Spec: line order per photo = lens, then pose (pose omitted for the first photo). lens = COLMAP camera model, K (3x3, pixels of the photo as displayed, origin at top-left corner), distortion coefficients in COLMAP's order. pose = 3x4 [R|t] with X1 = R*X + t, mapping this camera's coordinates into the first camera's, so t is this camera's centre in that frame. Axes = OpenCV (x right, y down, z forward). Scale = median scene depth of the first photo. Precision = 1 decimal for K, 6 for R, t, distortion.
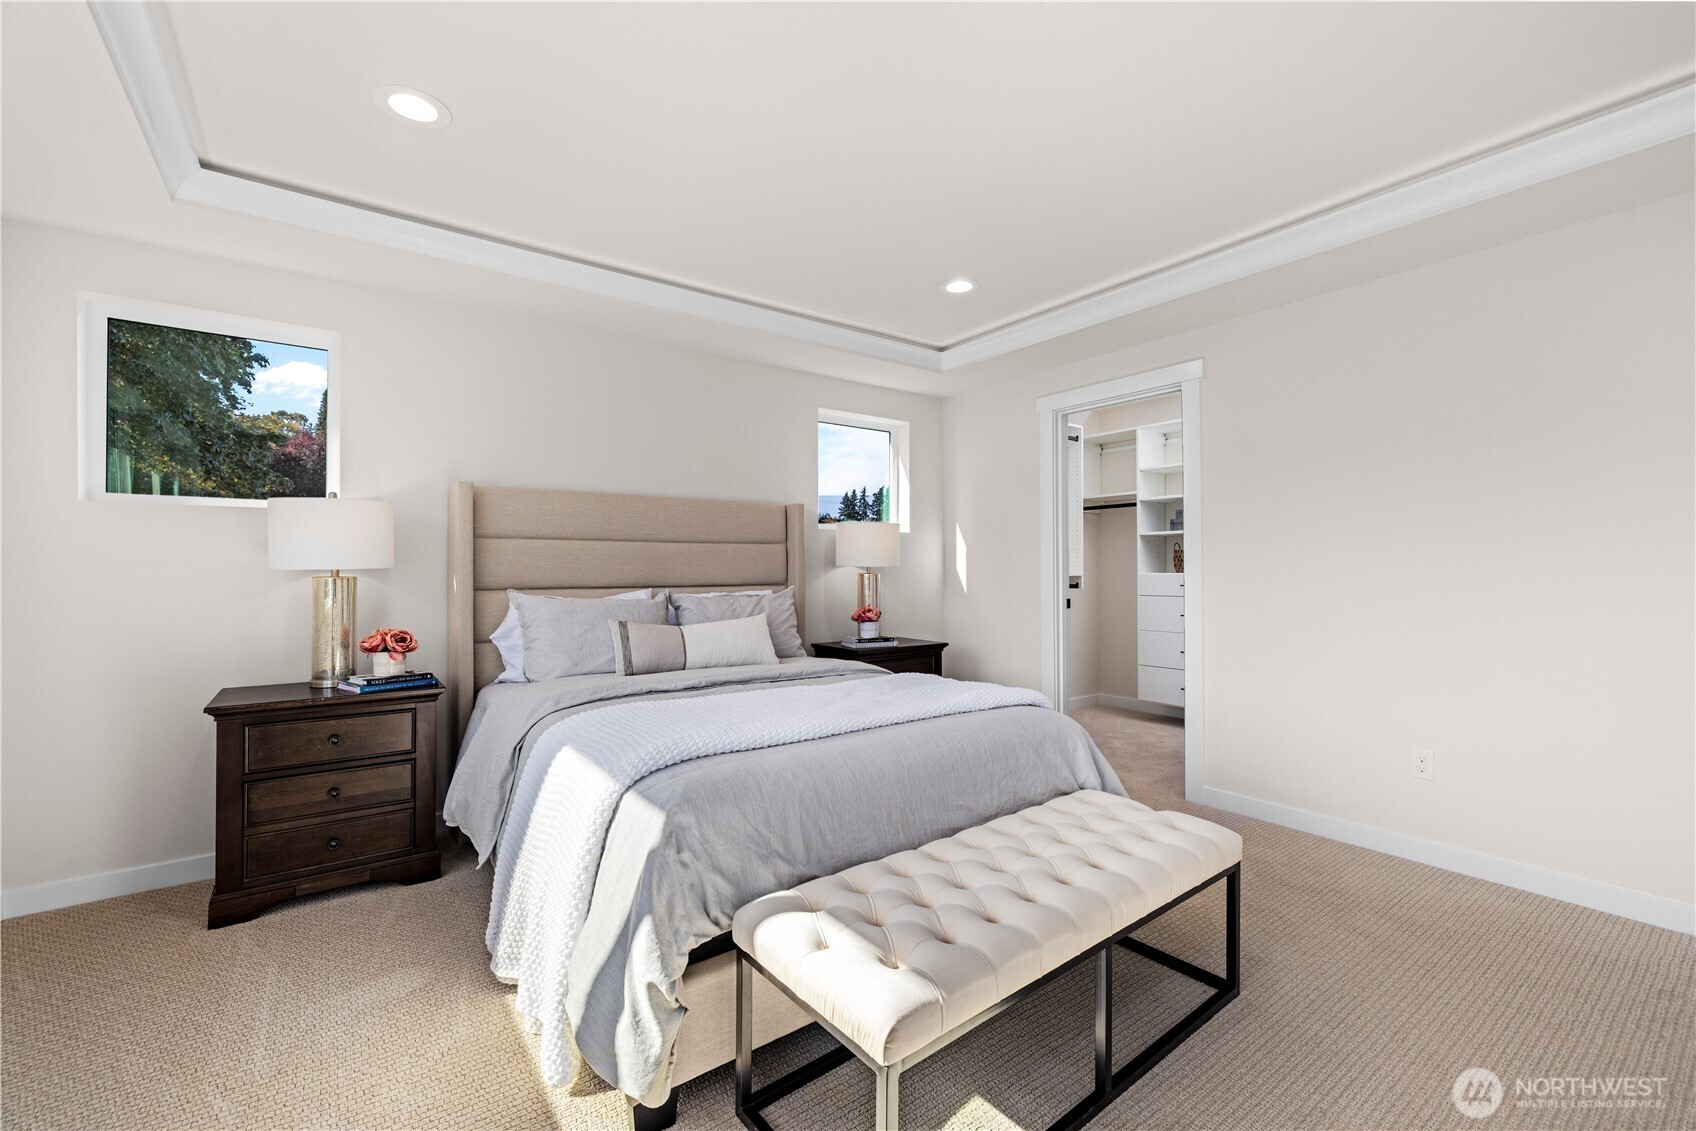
lens RADIAL K [[707.4, 0, 846.6], [0, 707.4, 561.5], [0, 0, 1]] dist [0.003363, 0.000238]
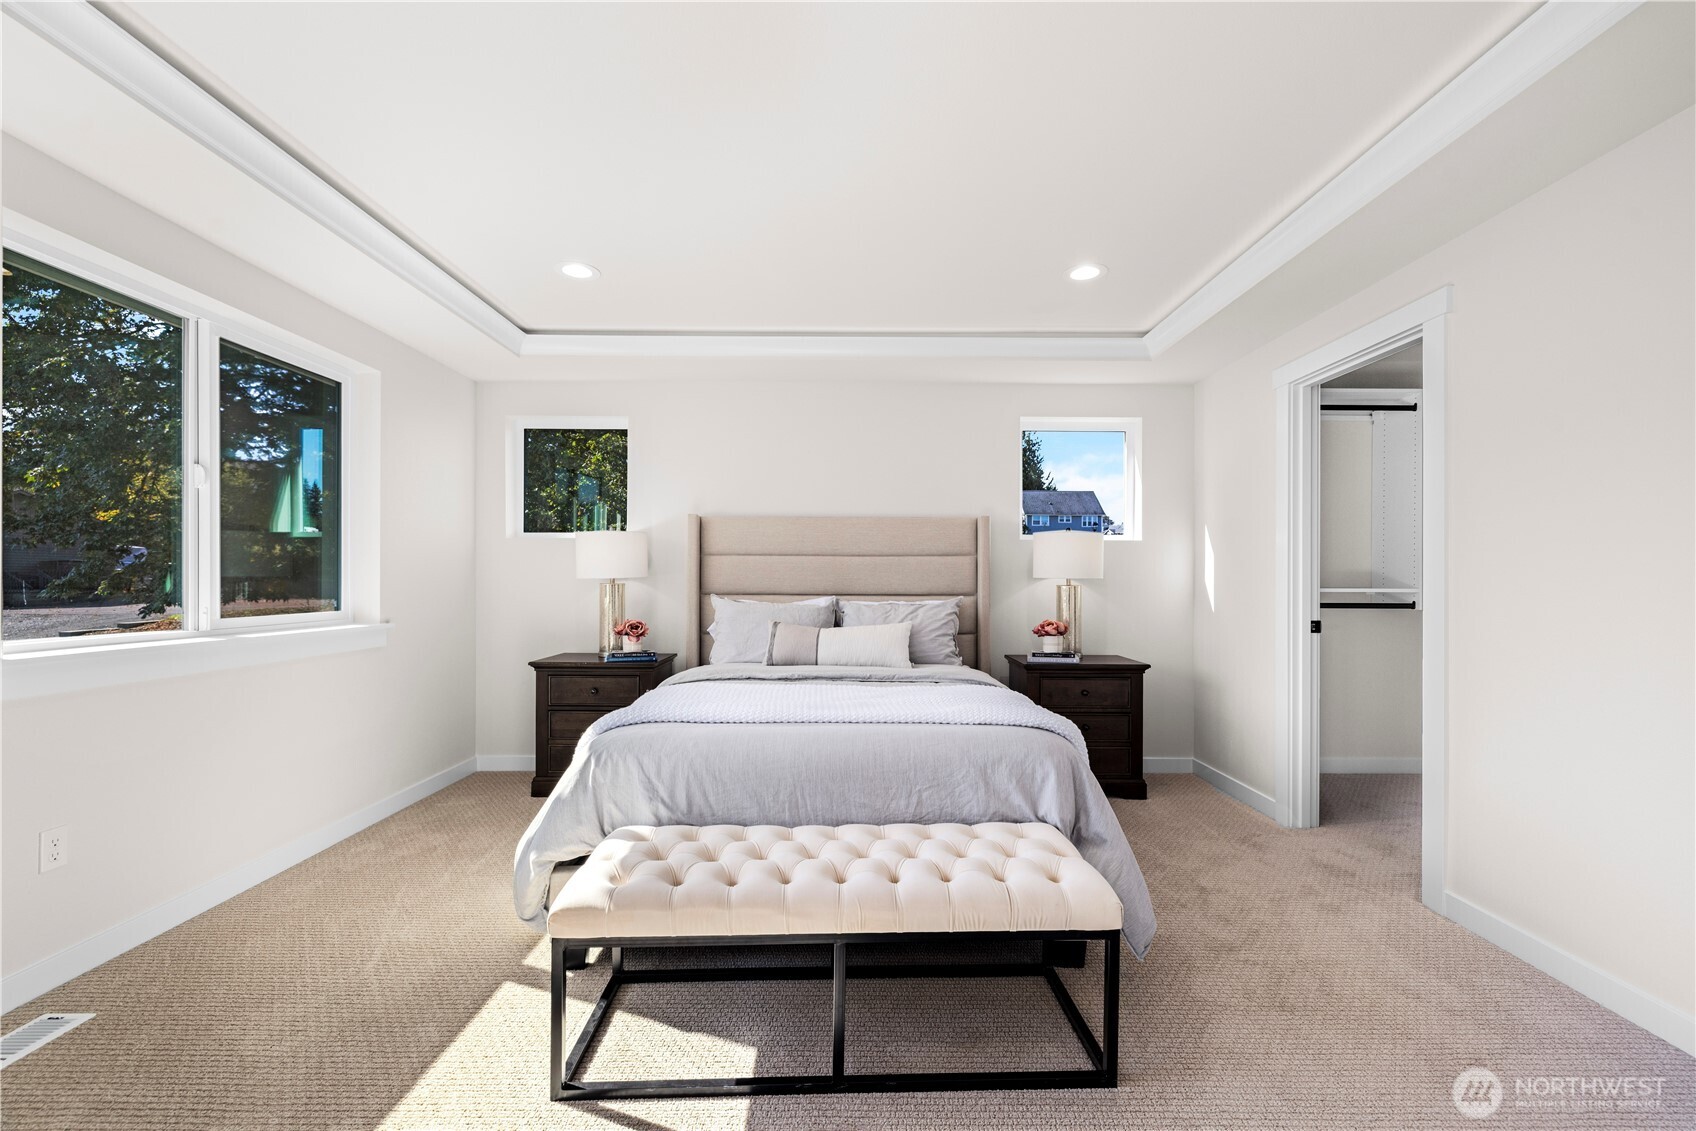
lens RADIAL K [[708.3, 0, 853.6], [0, 708.3, 579.1], [0, 0, 1]] dist [0.000370, 0.000138]
pose [[0.807921, 0.005388, -0.589266, 0.479407], [0.000602, 0.999950, 0.009968, -0.001684], [0.589291, -0.008408, 0.807877, 0.083621]]
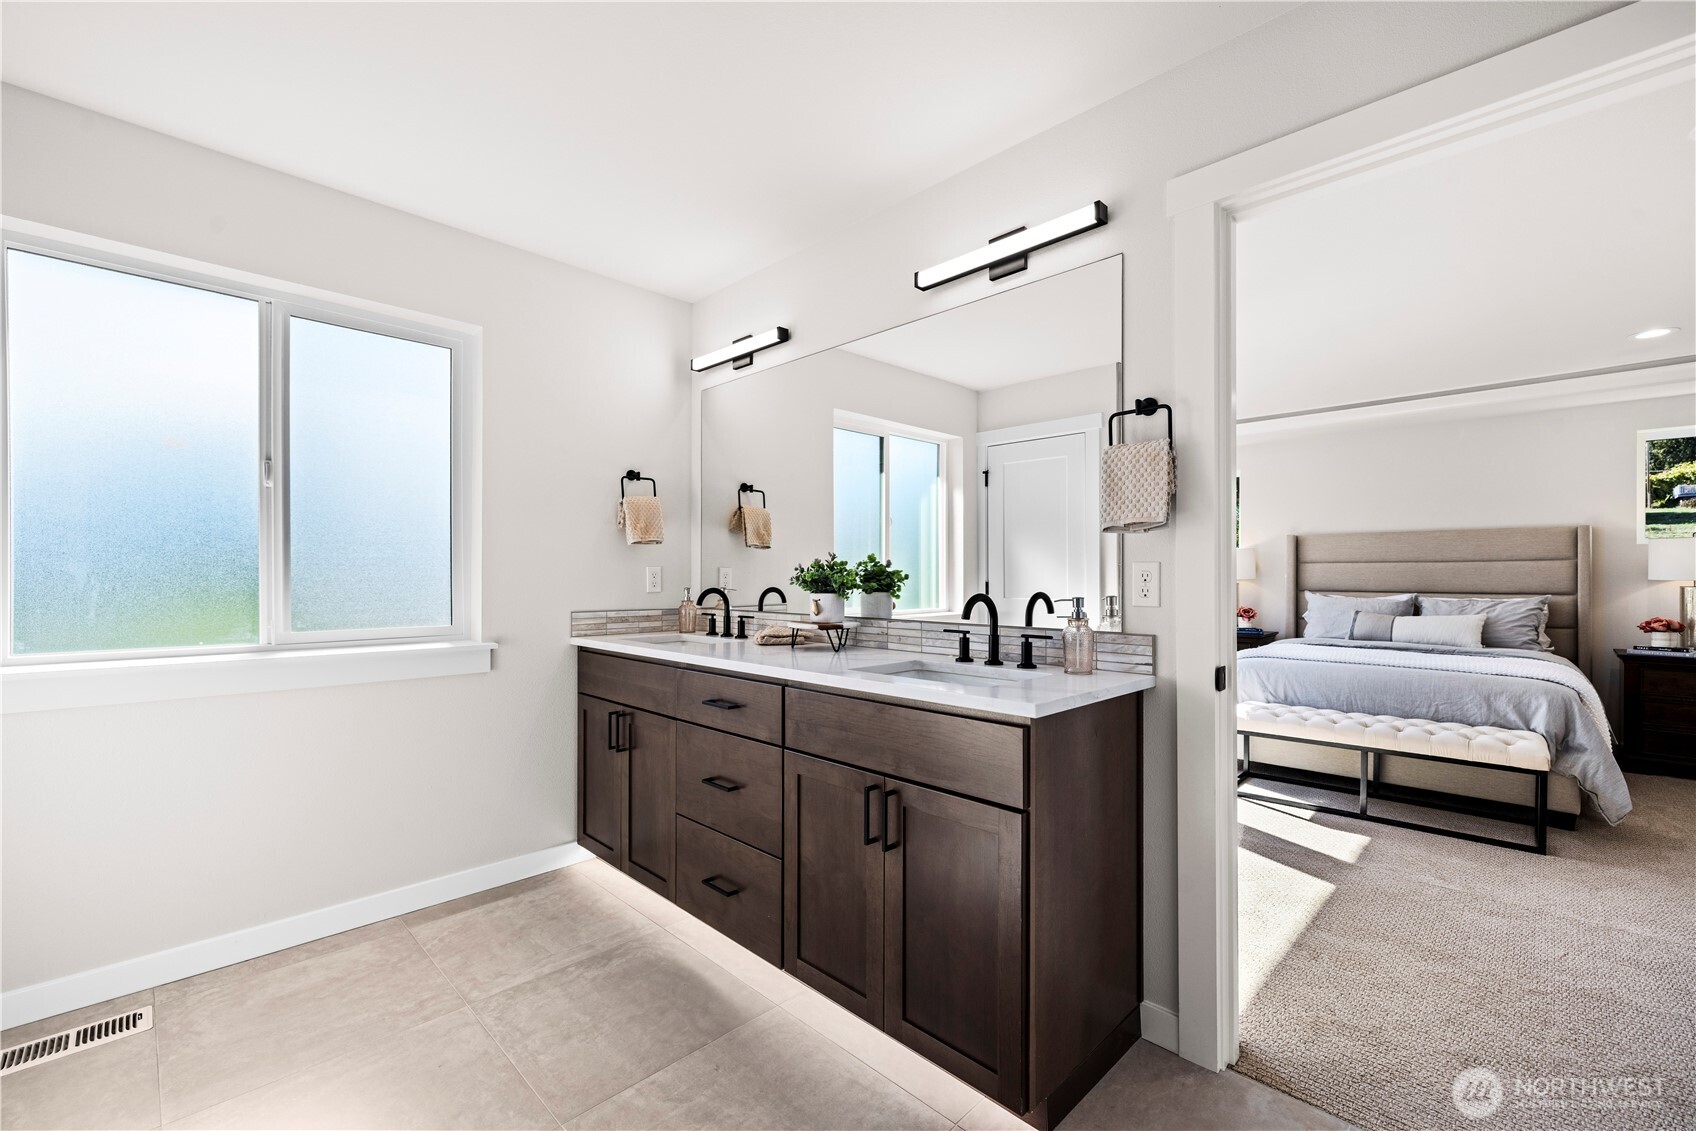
lens RADIAL K [[711.2, 0, 850.4], [0, 711.2, 573.0], [0, 0, 1]] dist [-0.000202, -0.000275]
pose [[0.153383, -0.000514, -0.988167, 1.131043], [0.009660, 0.999953, 0.000979, -0.020111], [0.988120, -0.009696, 0.153381, -0.458675]]
